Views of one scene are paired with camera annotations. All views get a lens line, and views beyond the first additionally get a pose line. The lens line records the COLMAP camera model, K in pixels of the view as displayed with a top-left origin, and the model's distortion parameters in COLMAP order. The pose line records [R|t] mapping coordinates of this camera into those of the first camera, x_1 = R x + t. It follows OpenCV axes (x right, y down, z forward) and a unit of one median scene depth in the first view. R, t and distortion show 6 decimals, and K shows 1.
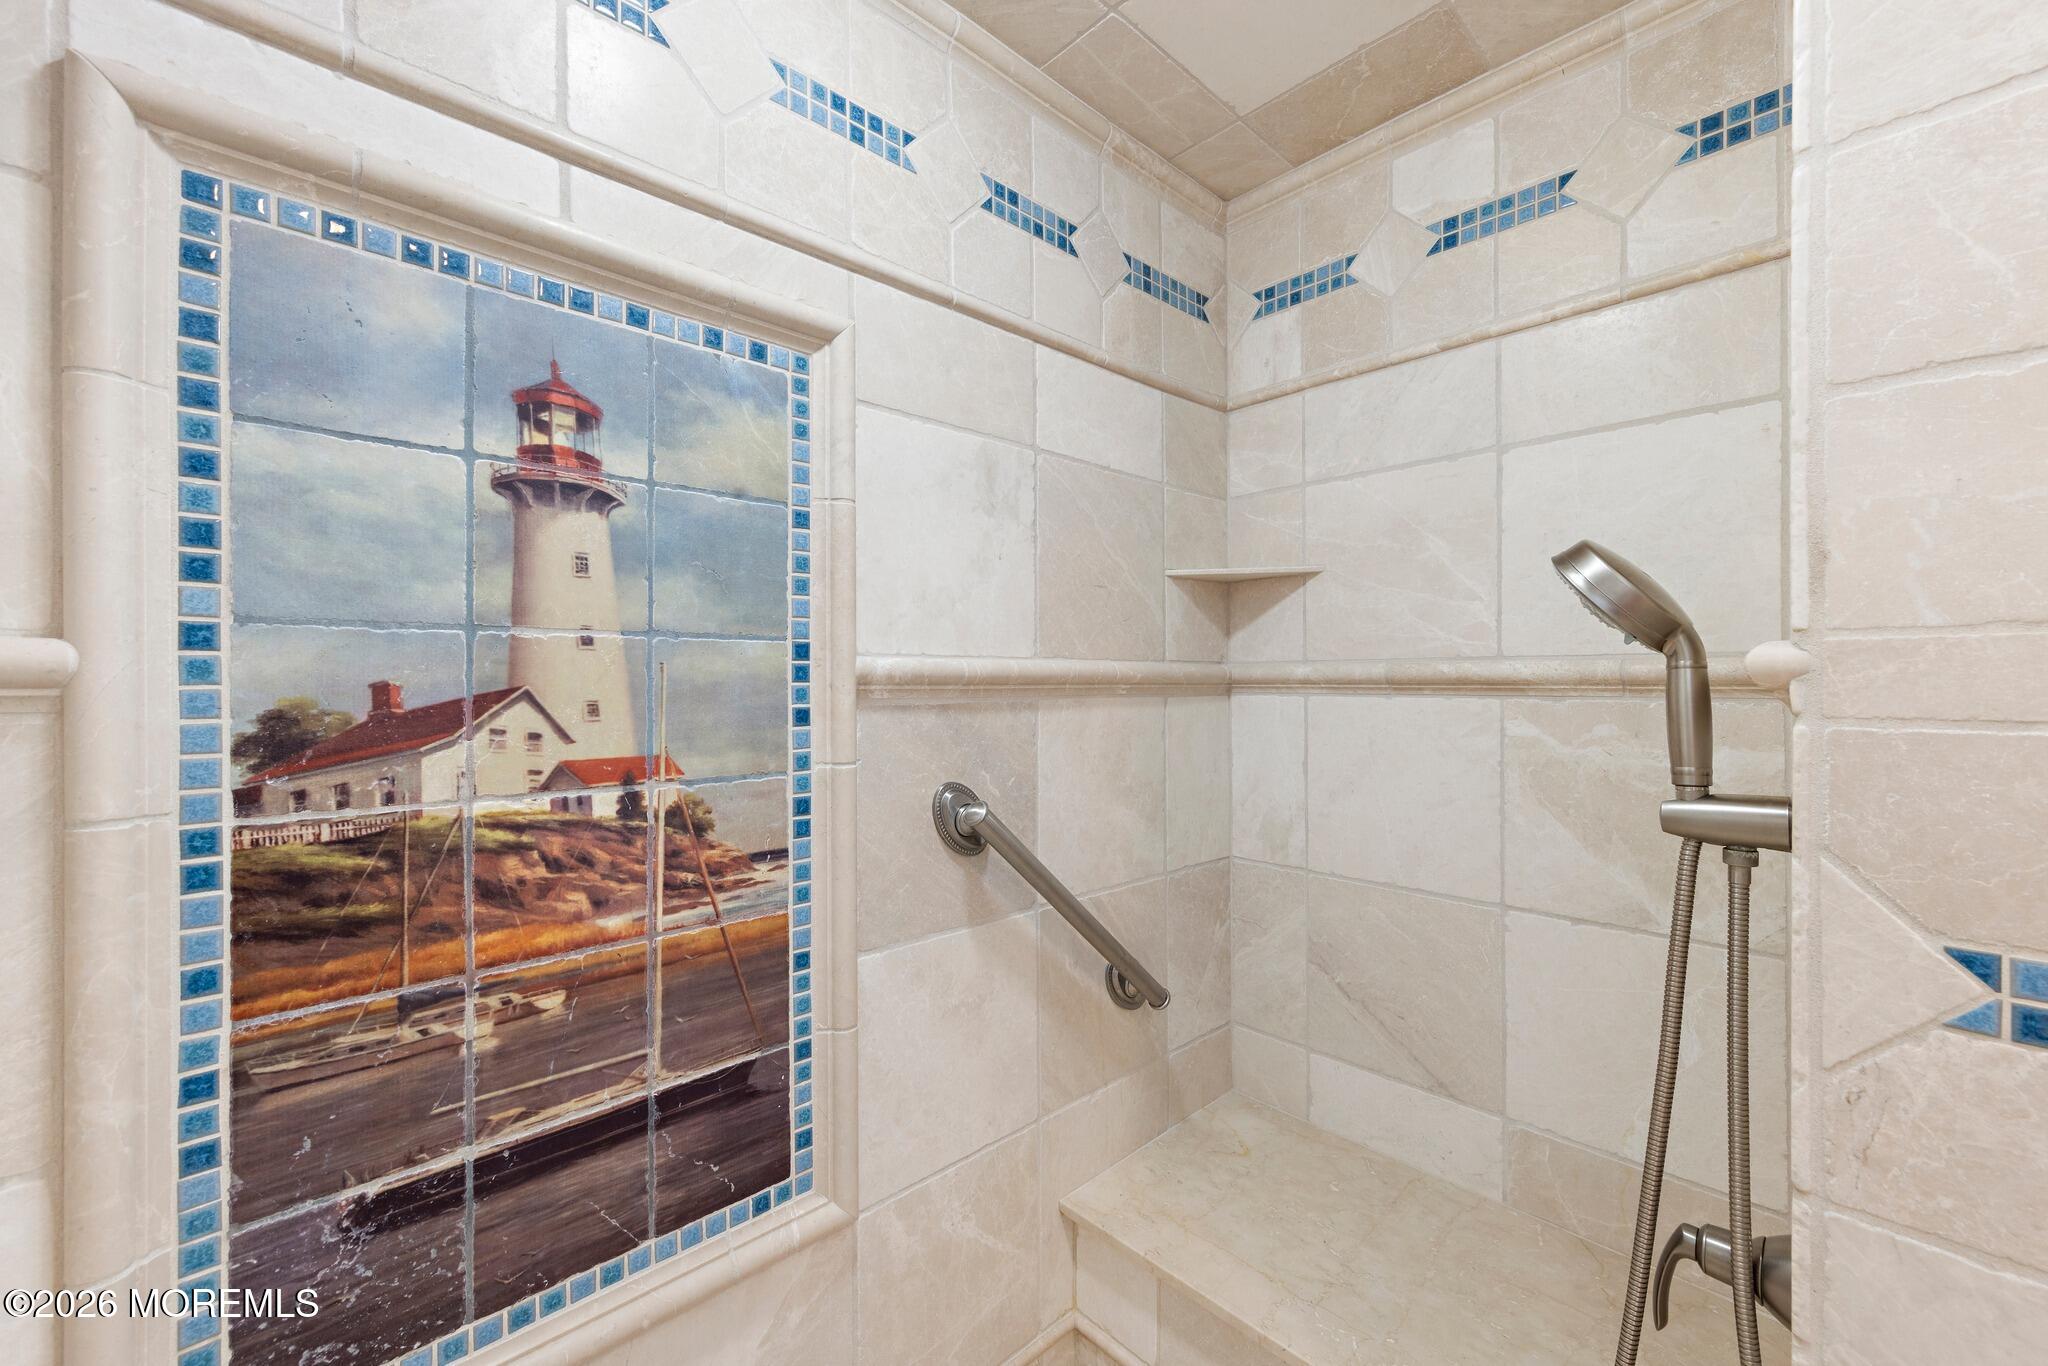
lens RADIAL K [[802.5, 0, 1019.5], [0, 802.5, 683.2], [0, 0, 1]] dist [-0.000724, 0.001101]
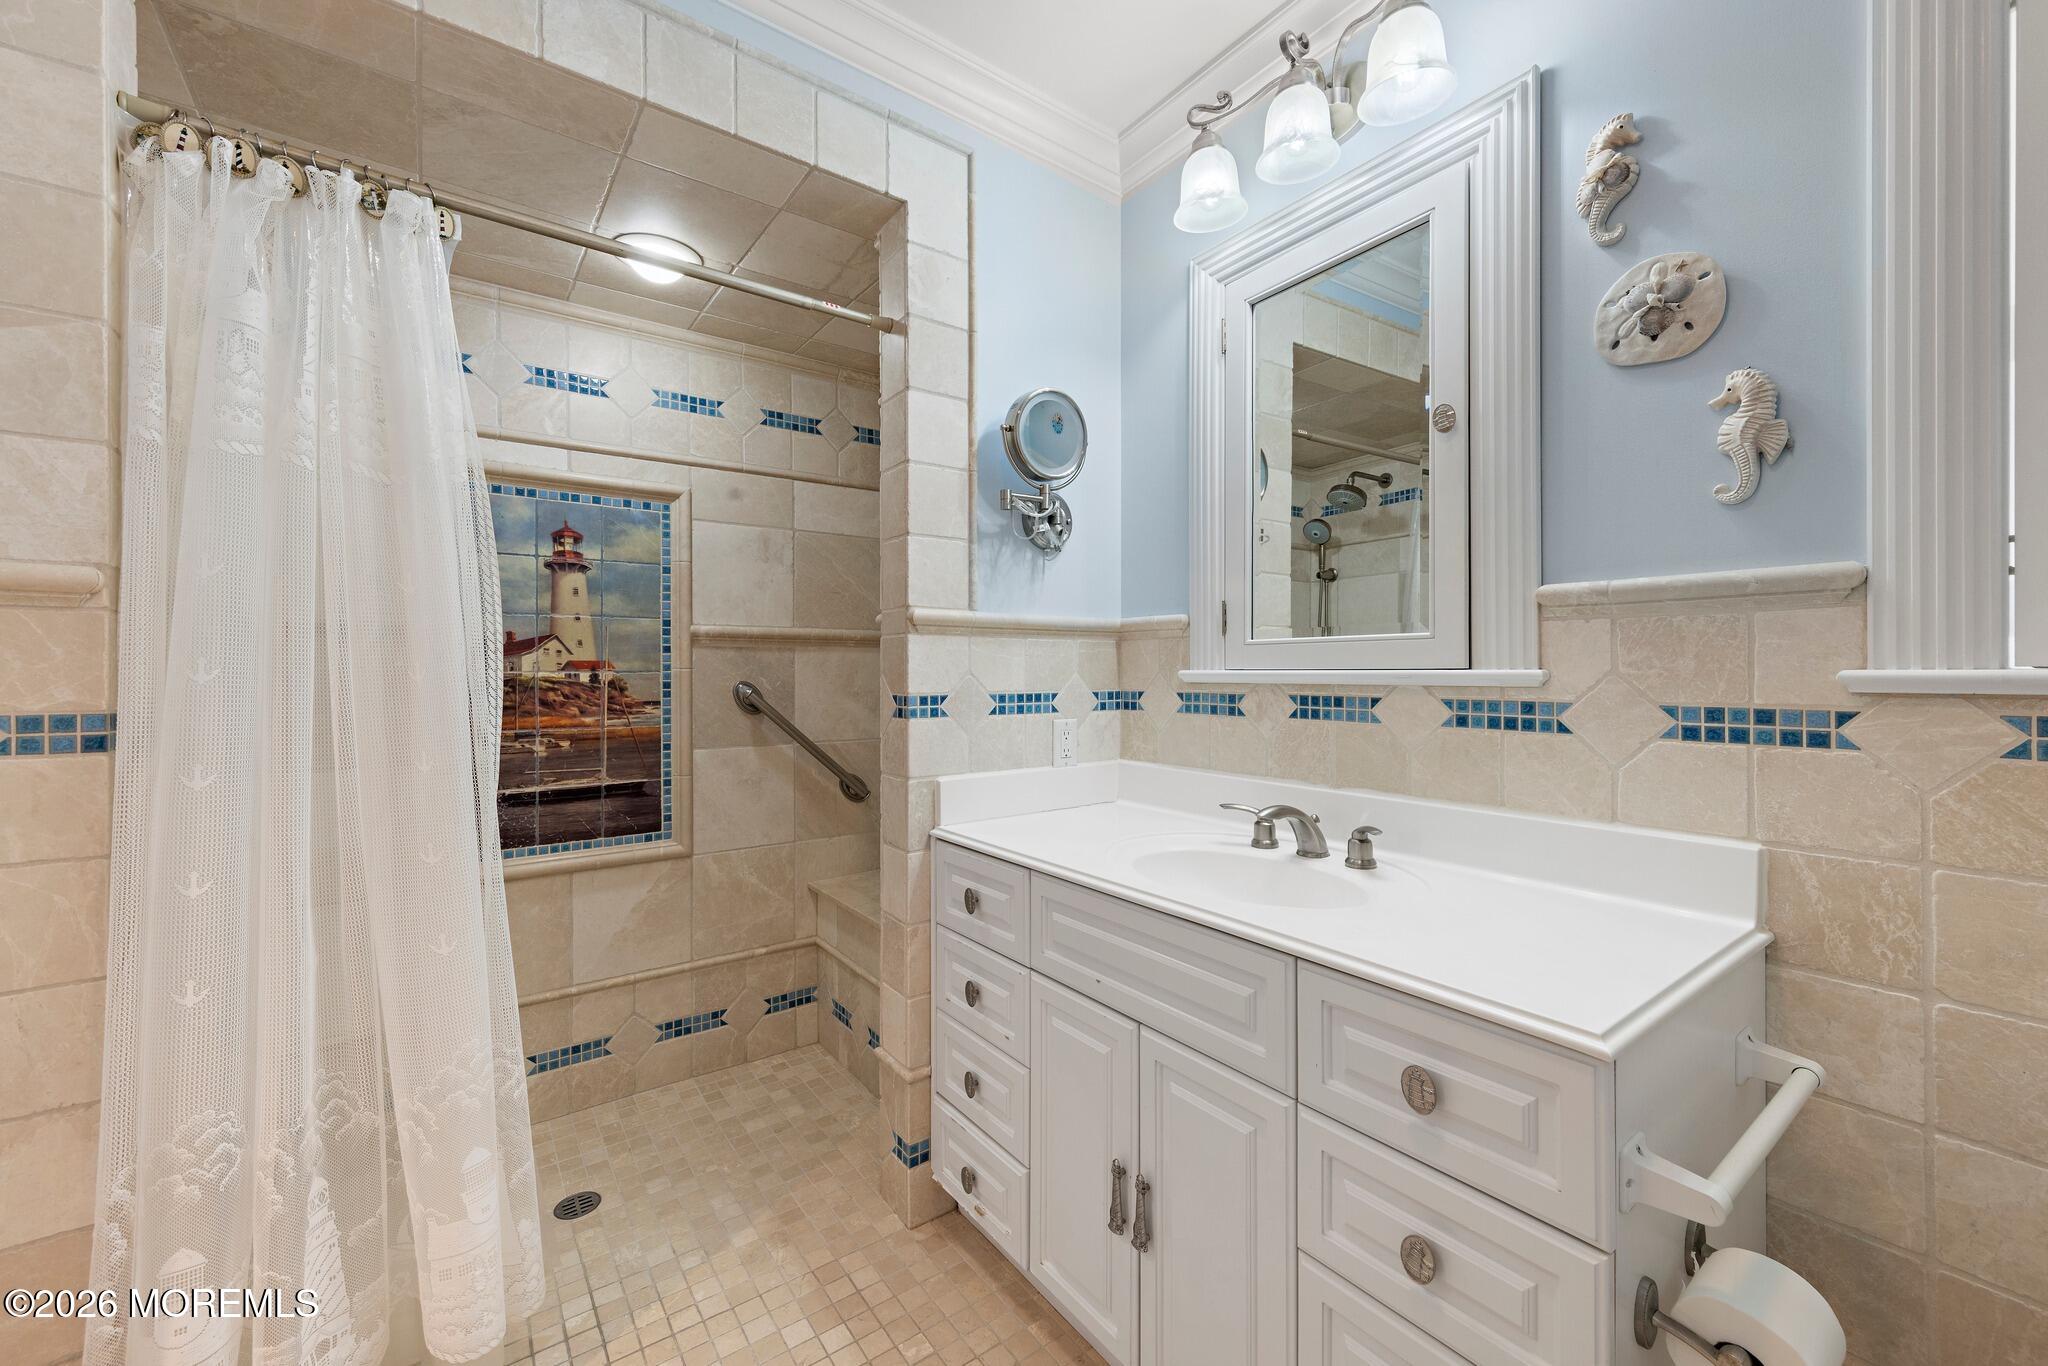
lens RADIAL K [[802.5, 0, 1029.6], [0, 802.5, 678.1], [0, 0, 1]] dist [-0.000724, 0.001101]
pose [[0.992521, 0.001538, -0.122062, 1.203940], [-0.000728, 0.999977, 0.006674, 0.118876], [0.122070, -0.006535, 0.992500, -1.399037]]
